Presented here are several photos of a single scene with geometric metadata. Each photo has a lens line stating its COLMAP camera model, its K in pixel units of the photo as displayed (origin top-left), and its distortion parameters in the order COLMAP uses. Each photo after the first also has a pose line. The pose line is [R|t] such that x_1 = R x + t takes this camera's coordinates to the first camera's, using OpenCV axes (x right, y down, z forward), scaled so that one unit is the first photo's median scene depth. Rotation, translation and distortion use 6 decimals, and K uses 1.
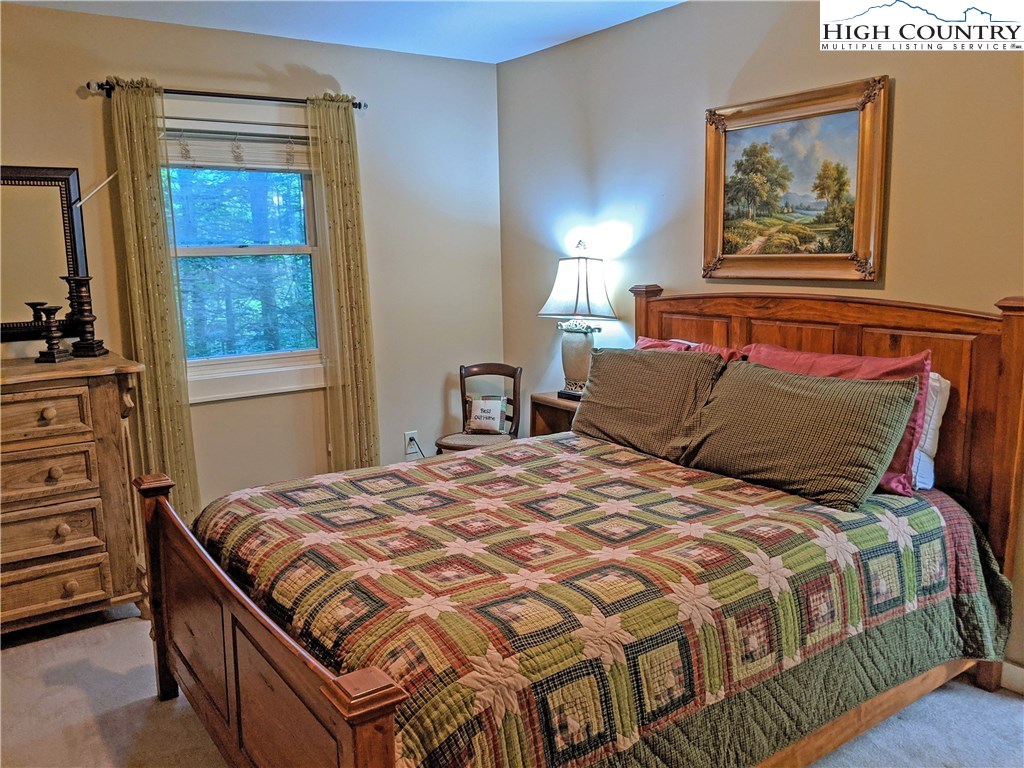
lens RADIAL K [[815.3, 0, 511.6], [0, 815.3, 386.6], [0, 0, 1]] dist [0.084240, -0.144894]
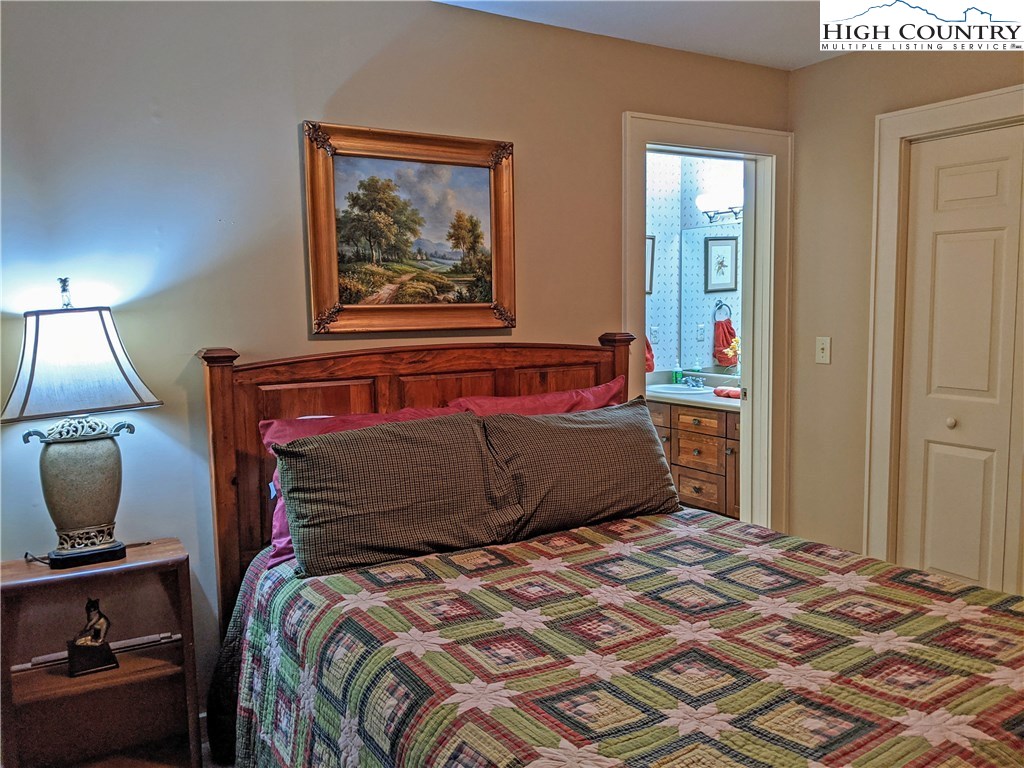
lens RADIAL K [[815.3, 0, 511.6], [0, 815.3, 386.6], [0, 0, 1]] dist [0.084240, -0.144894]
pose [[0.053806, -0.090840, 0.994411, -0.611700], [0.173369, 0.981579, 0.080287, -0.129646], [-0.983386, 0.168080, 0.068564, 0.880958]]
